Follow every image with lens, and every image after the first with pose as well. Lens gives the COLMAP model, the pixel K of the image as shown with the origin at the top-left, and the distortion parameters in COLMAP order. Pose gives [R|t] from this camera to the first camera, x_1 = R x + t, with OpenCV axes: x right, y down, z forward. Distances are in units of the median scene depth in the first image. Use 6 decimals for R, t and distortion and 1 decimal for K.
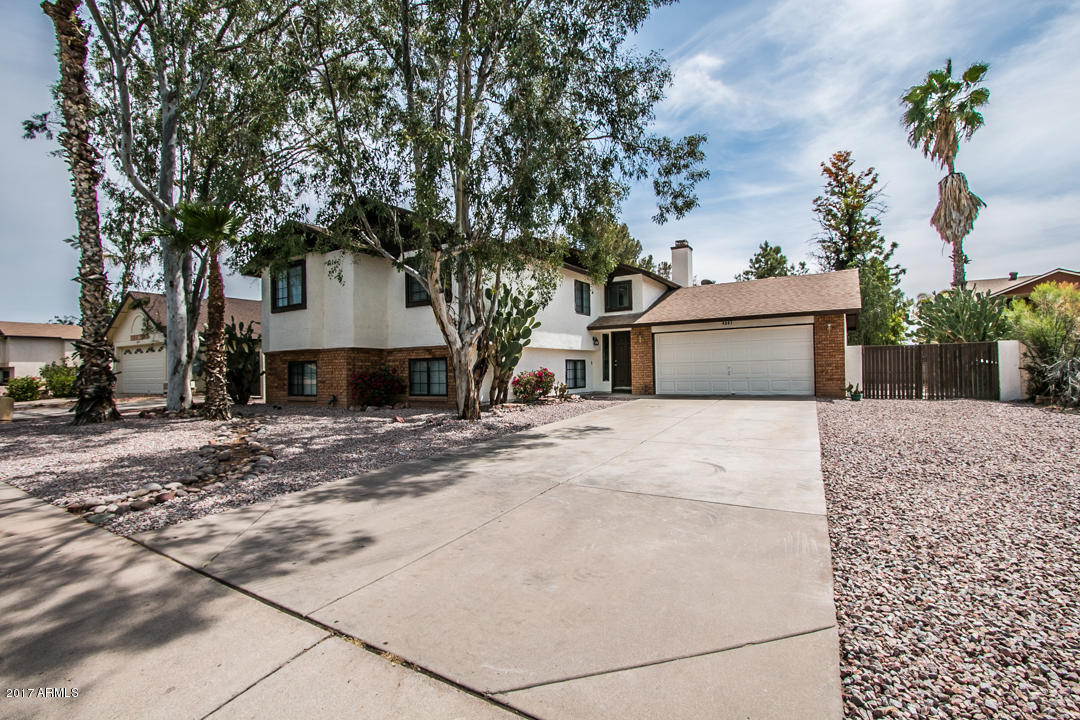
lens RADIAL K [[509.6, 0, 537.8], [0, 509.6, 373.8], [0, 0, 1]] dist [-0.012711, -0.000404]
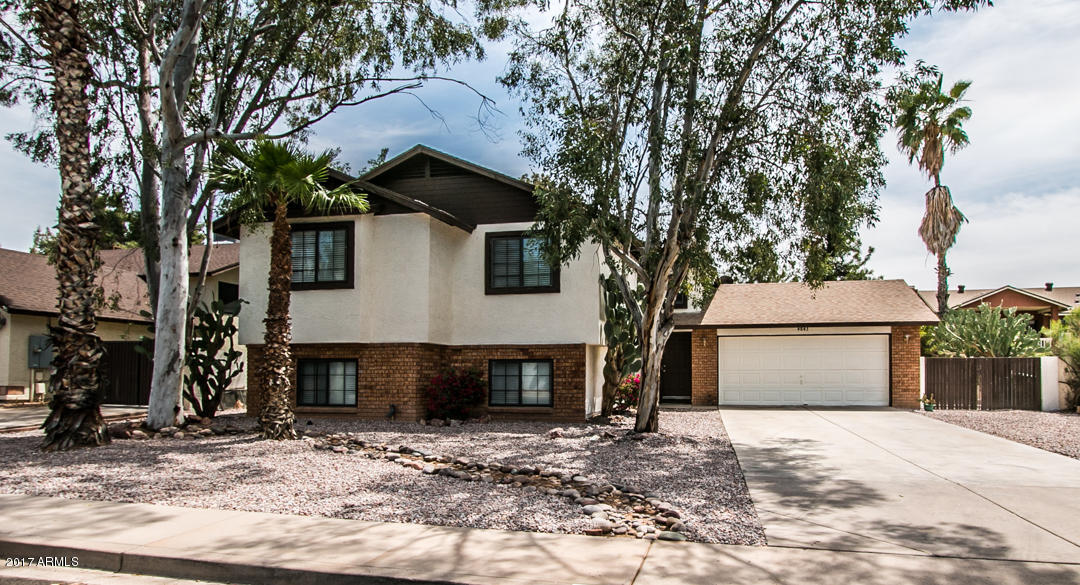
lens RADIAL K [[709.0, 0, 540.3], [0, 709.0, 369.6], [0, 0, 1]] dist [-0.009502, -0.002002]
pose [[0.938826, 0.018965, 0.343870, -0.558030], [-0.015090, 0.999789, -0.013943, 0.000684], [-0.344062, 0.007901, 0.938914, -0.064981]]
